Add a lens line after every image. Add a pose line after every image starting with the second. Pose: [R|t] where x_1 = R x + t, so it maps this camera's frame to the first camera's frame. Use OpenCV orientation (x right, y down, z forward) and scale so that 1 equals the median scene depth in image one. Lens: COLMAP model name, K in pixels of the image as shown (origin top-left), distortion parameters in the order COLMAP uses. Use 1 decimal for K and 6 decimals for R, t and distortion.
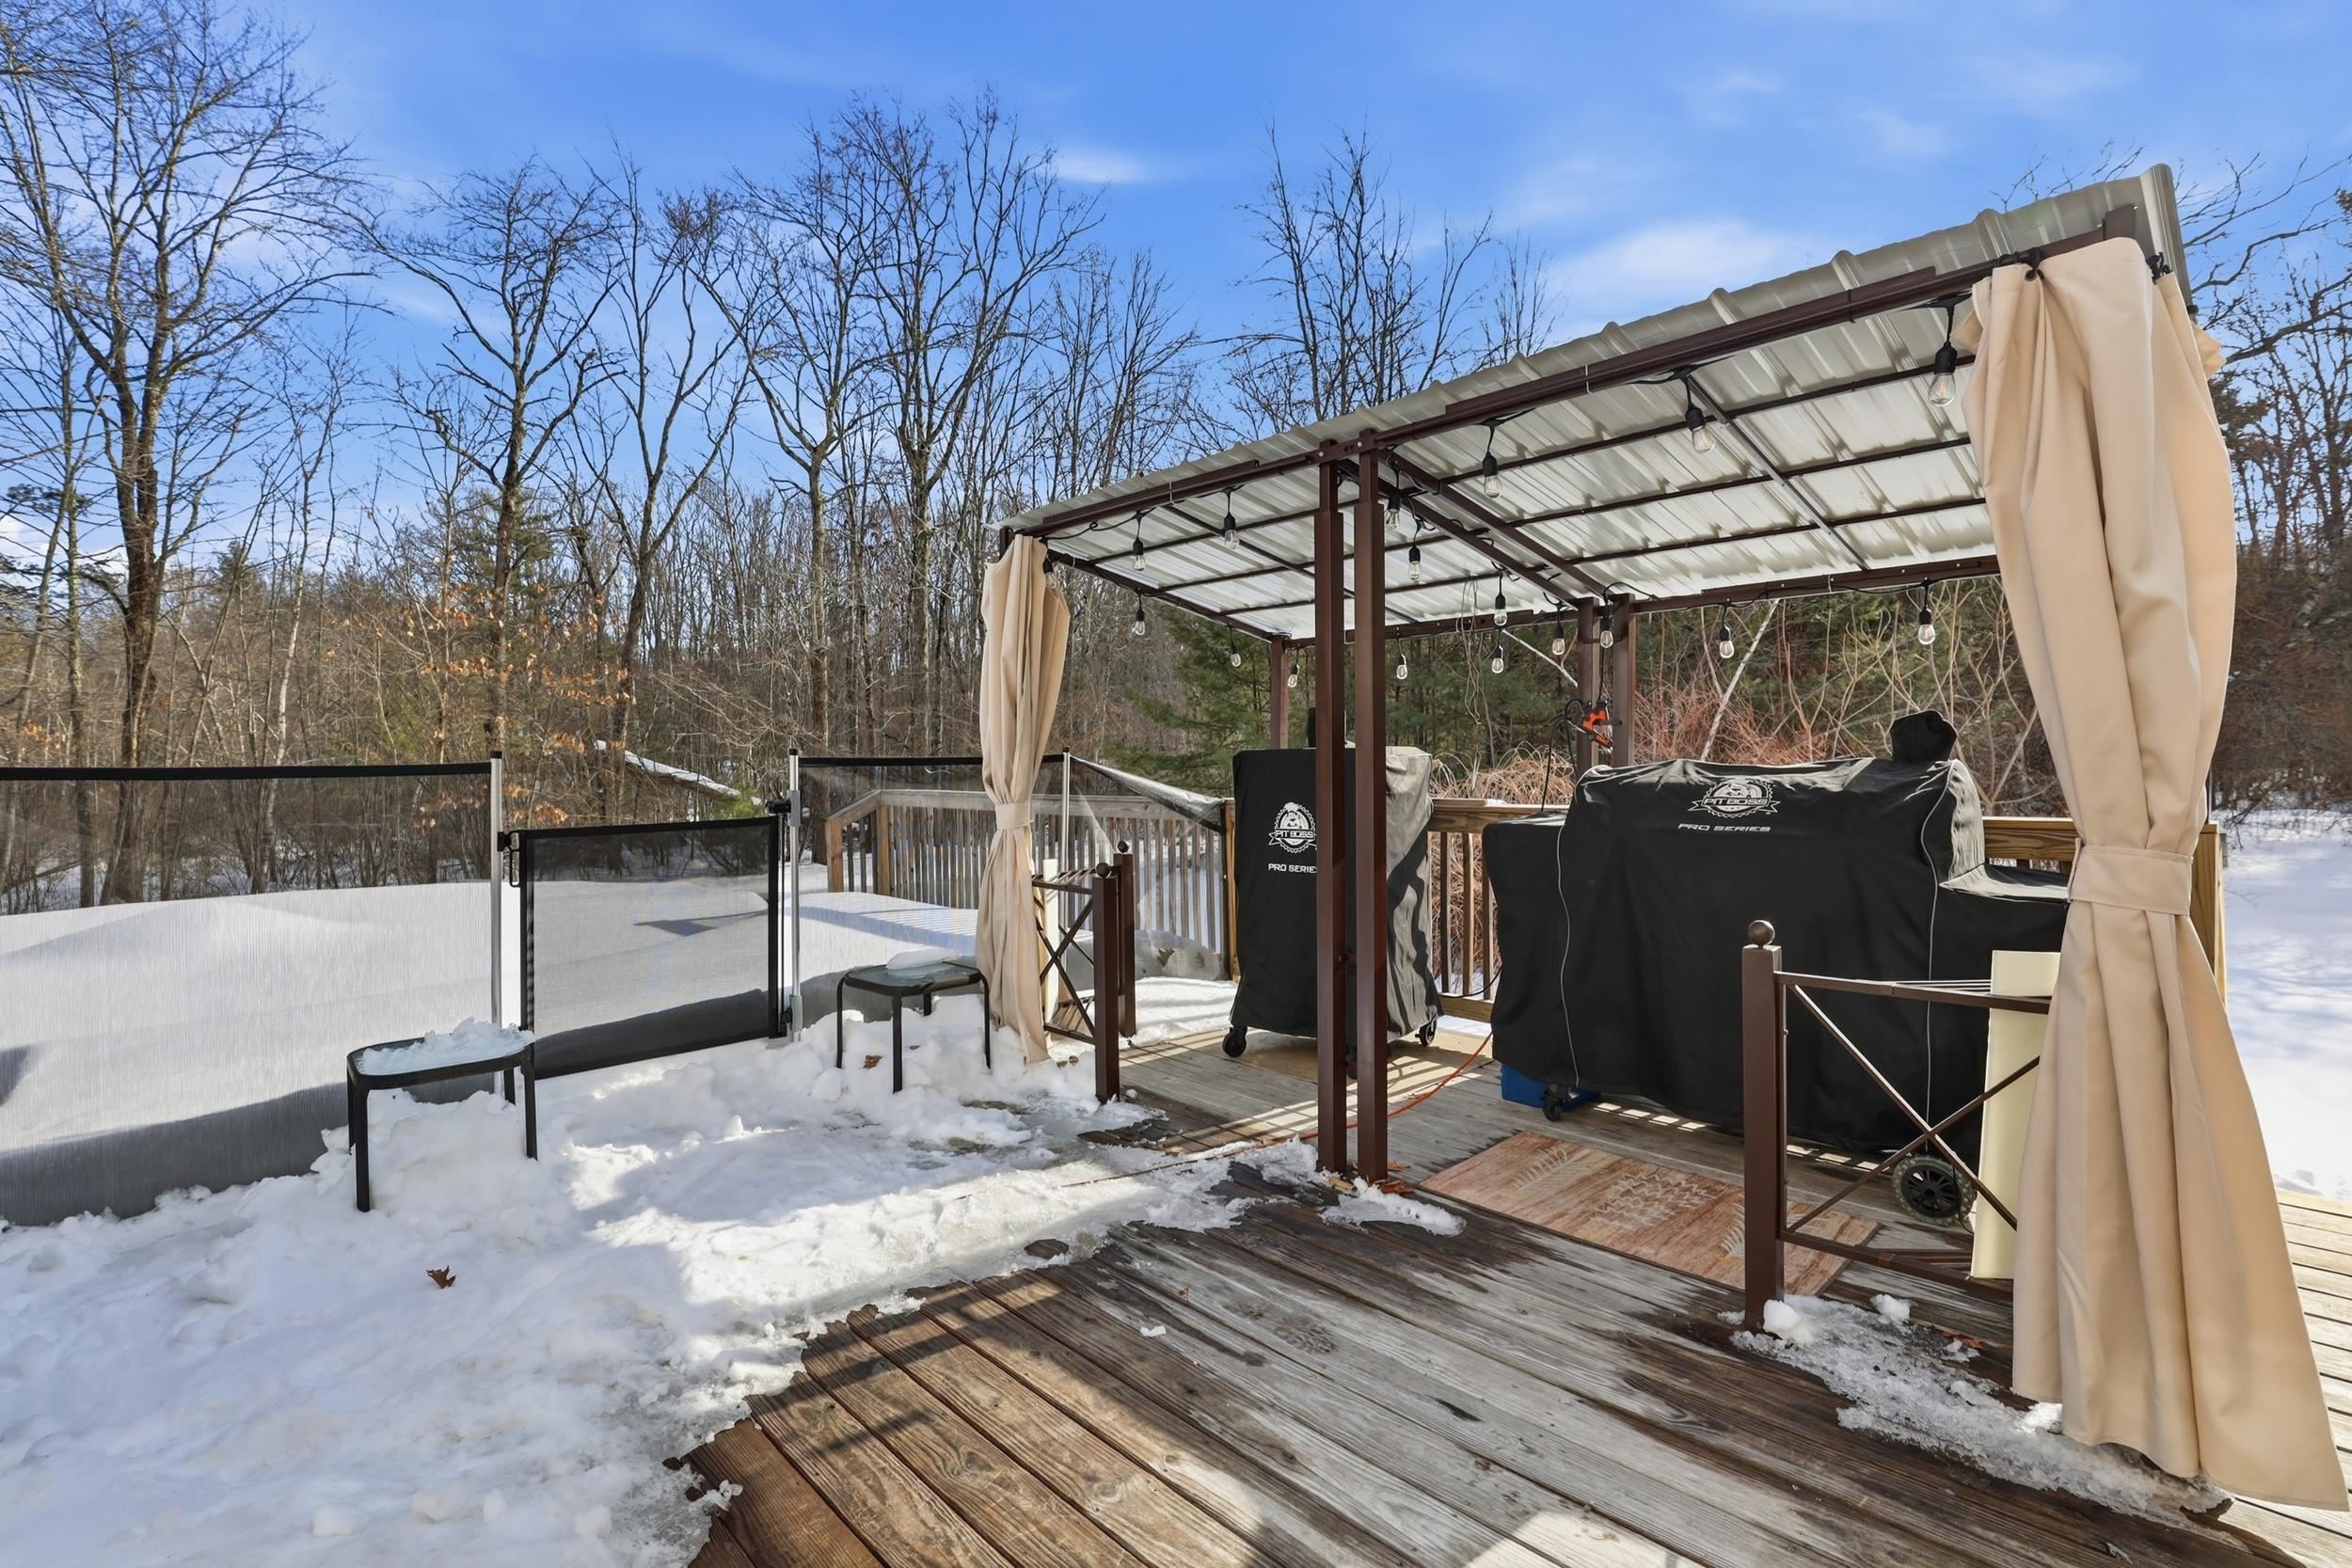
lens RADIAL K [[1086.4, 0, 1176.0], [0, 1086.4, 784.0], [0, 0, 1]] dist [-0.028185, 0.000363]
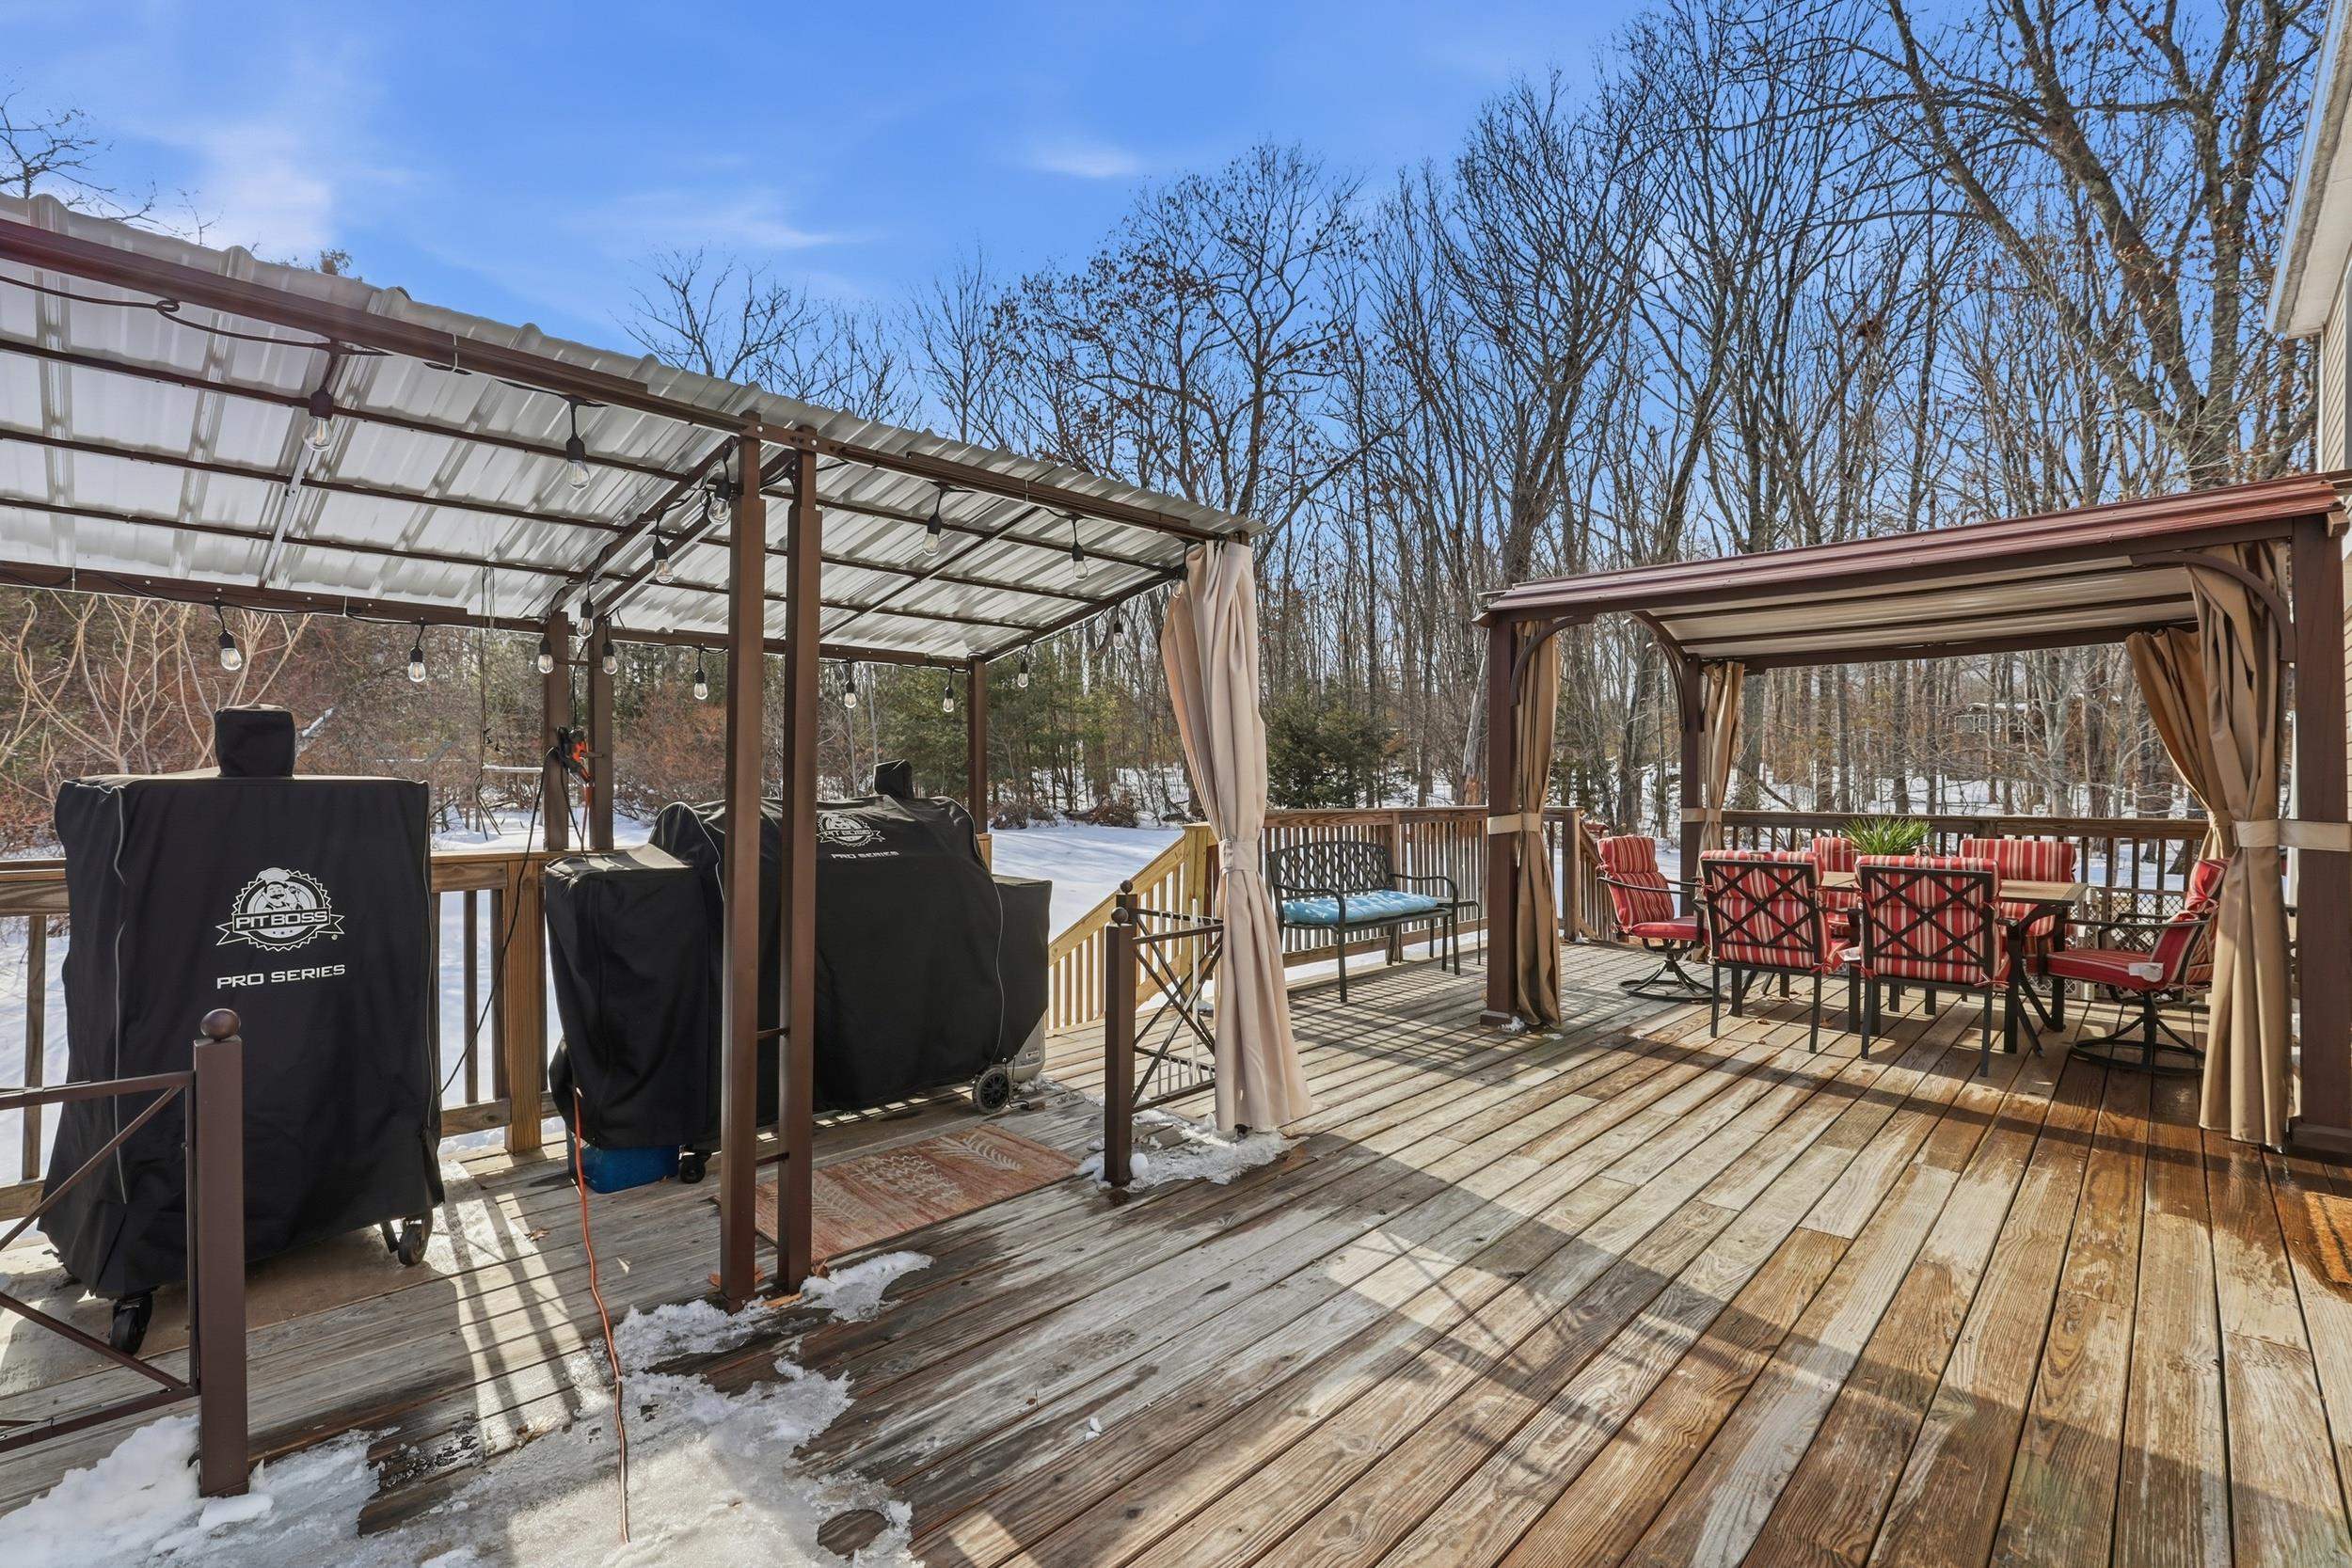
lens RADIAL K [[1086.4, 0, 1176.0], [0, 1086.4, 784.0], [0, 0, 1]] dist [-0.028185, 0.000363]
pose [[-0.059772, 0.007932, 0.998181, -0.765927], [0.018792, 0.999800, -0.006820, -0.023801], [-0.998035, 0.018350, -0.059909, 0.798438]]
